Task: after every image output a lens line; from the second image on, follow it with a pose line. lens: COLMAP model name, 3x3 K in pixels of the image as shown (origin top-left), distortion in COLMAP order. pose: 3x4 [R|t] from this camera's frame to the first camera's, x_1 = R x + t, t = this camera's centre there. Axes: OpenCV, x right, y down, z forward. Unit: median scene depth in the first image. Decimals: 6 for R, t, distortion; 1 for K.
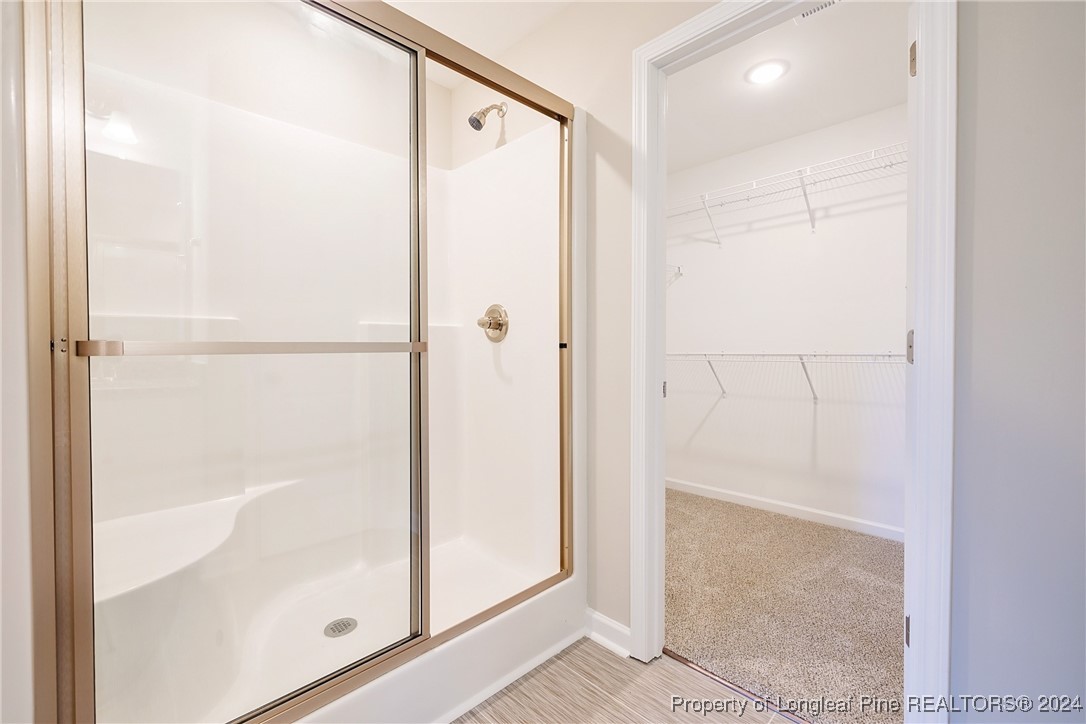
lens RADIAL K [[451.3, 0, 538.8], [0, 451.3, 355.5], [0, 0, 1]] dist [0.002355, 0.000183]
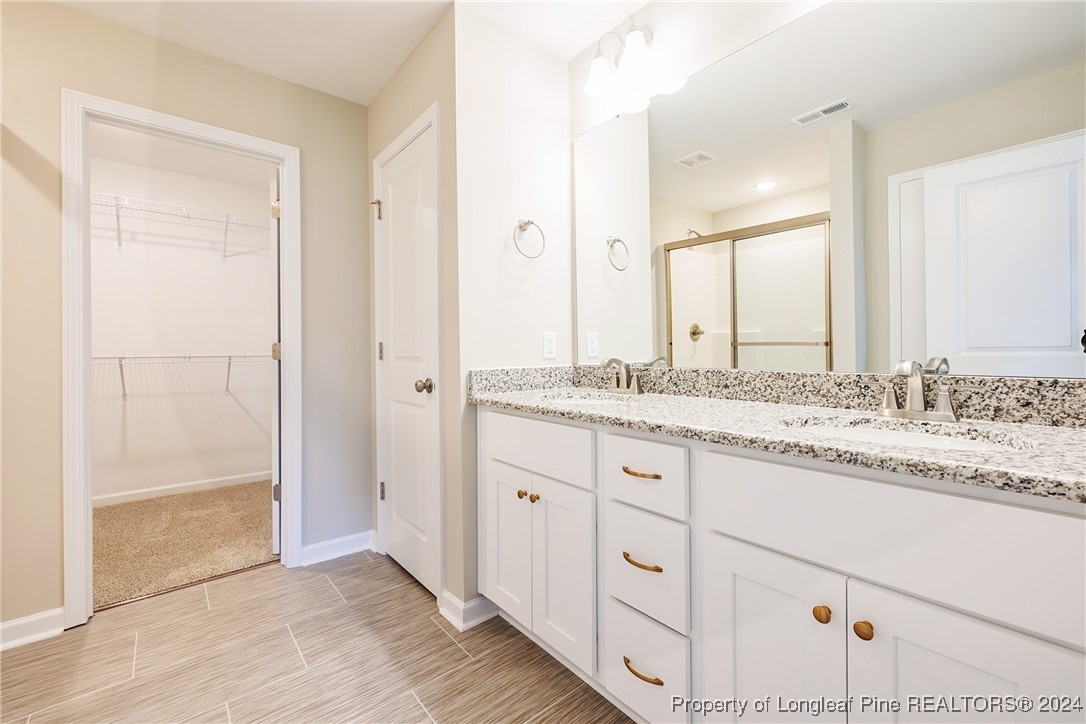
lens RADIAL K [[465.0, 0, 560.4], [0, 465.0, 349.2], [0, 0, 1]] dist [0.003750, 0.000253]
pose [[0.047345, 0.004493, 0.998868, -0.734067], [0.014591, 0.999880, -0.005189, -0.000376], [-0.998772, 0.014820, 0.047274, -0.231618]]
